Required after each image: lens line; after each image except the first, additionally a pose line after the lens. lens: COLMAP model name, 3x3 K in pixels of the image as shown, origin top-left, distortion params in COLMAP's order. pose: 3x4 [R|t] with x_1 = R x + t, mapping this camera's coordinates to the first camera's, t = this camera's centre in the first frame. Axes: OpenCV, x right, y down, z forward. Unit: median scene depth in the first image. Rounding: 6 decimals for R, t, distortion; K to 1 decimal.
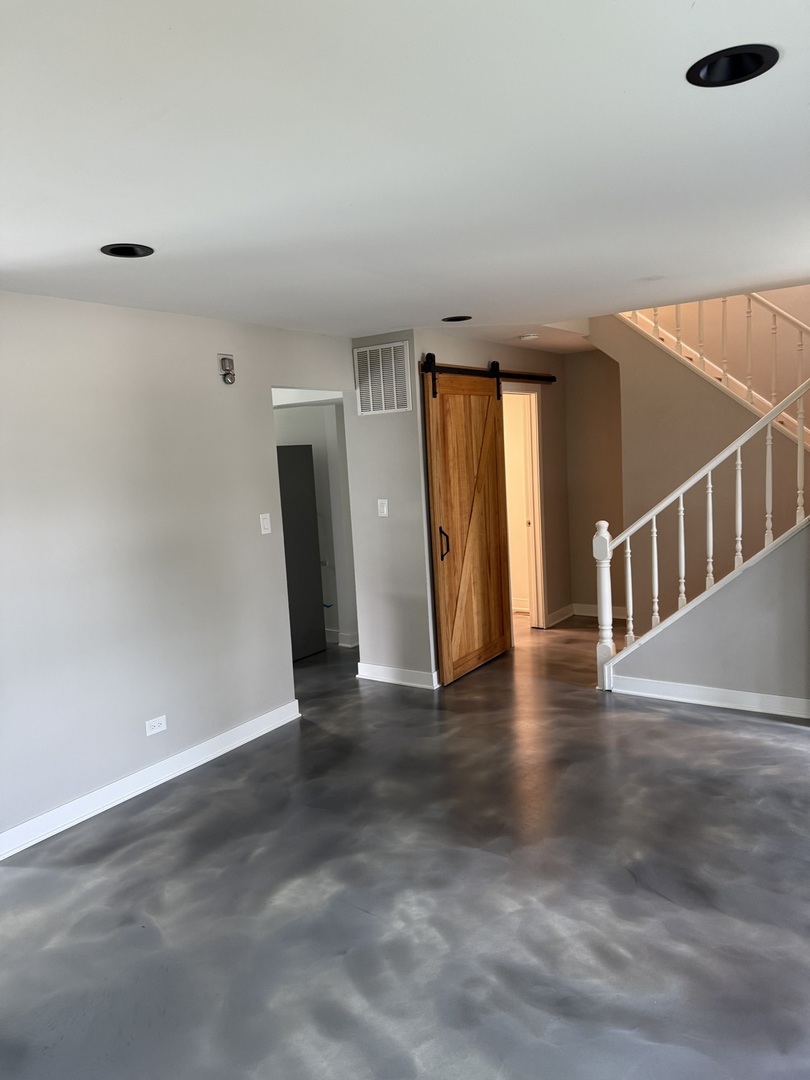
lens RADIAL K [[759.8, 0, 405.0], [0, 759.8, 540.0], [0, 0, 1]] dist [0.107361, -0.155475]
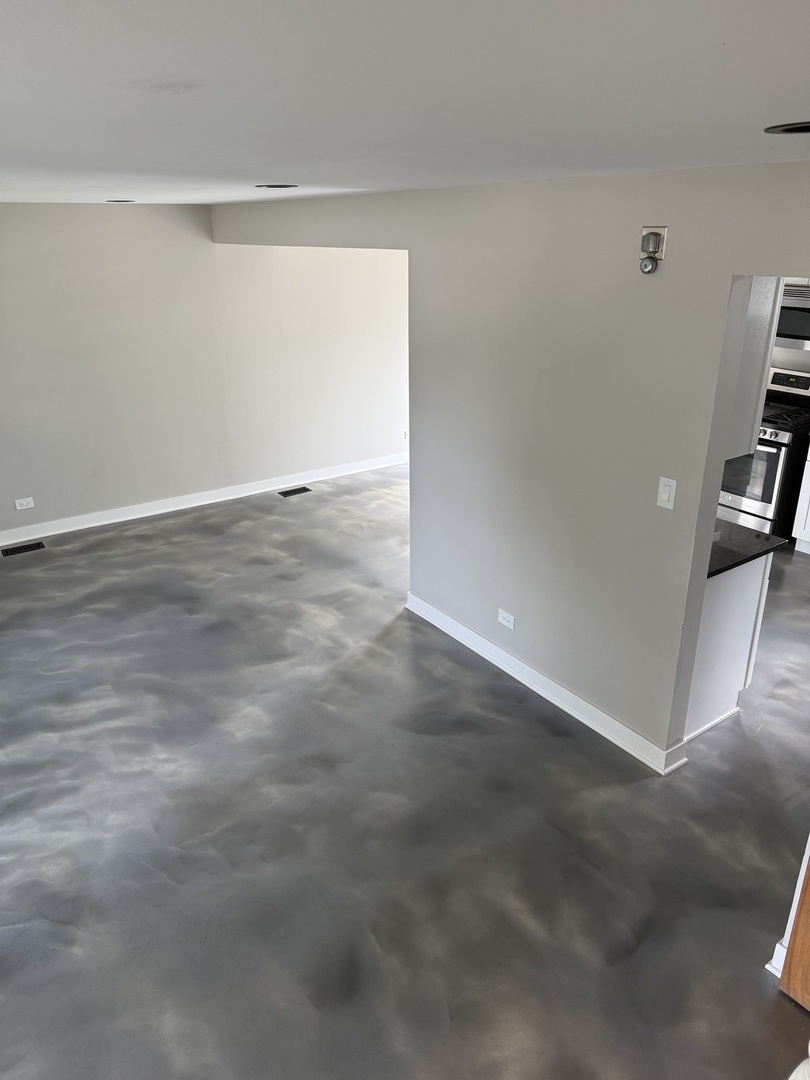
lens RADIAL K [[759.8, 0, 405.0], [0, 759.8, 540.0], [0, 0, 1]] dist [0.107361, -0.155475]
pose [[-0.360541, 0.410711, -0.837452, 0.772381], [-0.075887, 0.881945, 0.465203, -0.459137], [0.929651, 0.231277, -0.286810, 1.630007]]
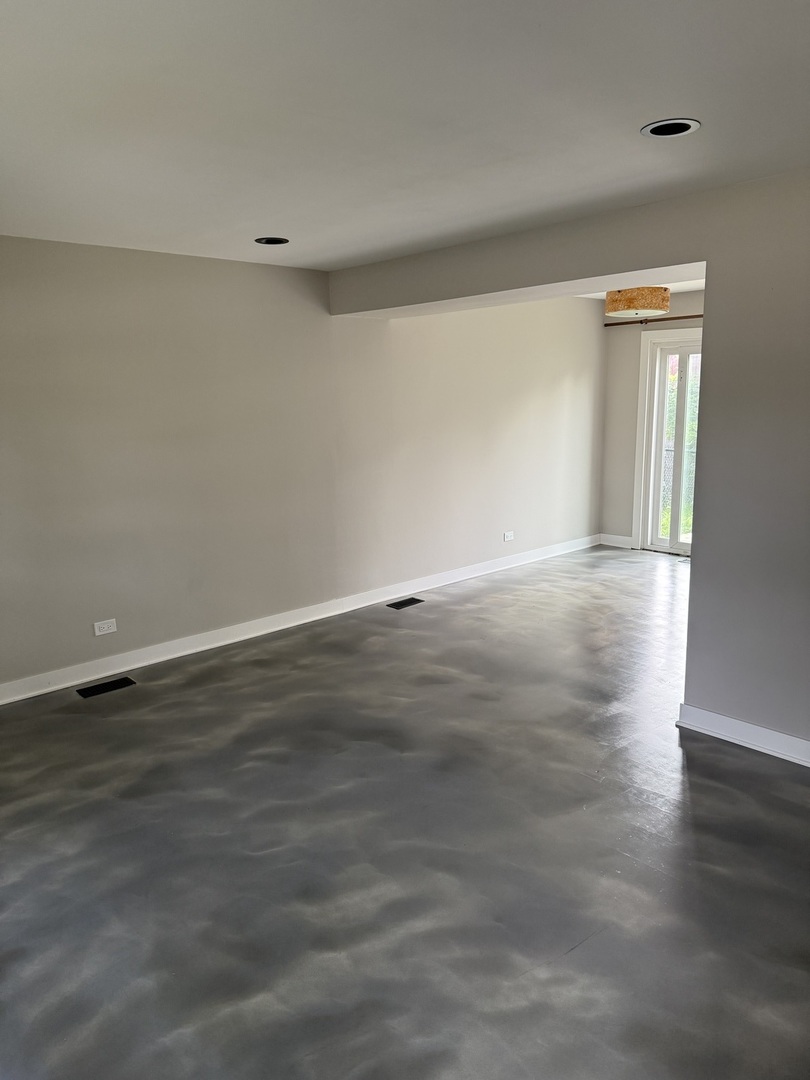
lens RADIAL K [[759.8, 0, 405.0], [0, 759.8, 540.0], [0, 0, 1]] dist [0.107361, -0.155475]
pose [[-0.229291, 0.251667, -0.940260, 0.653278], [-0.074629, 0.958607, 0.274777, -0.144855], [0.970493, 0.133174, -0.201019, 0.935424]]
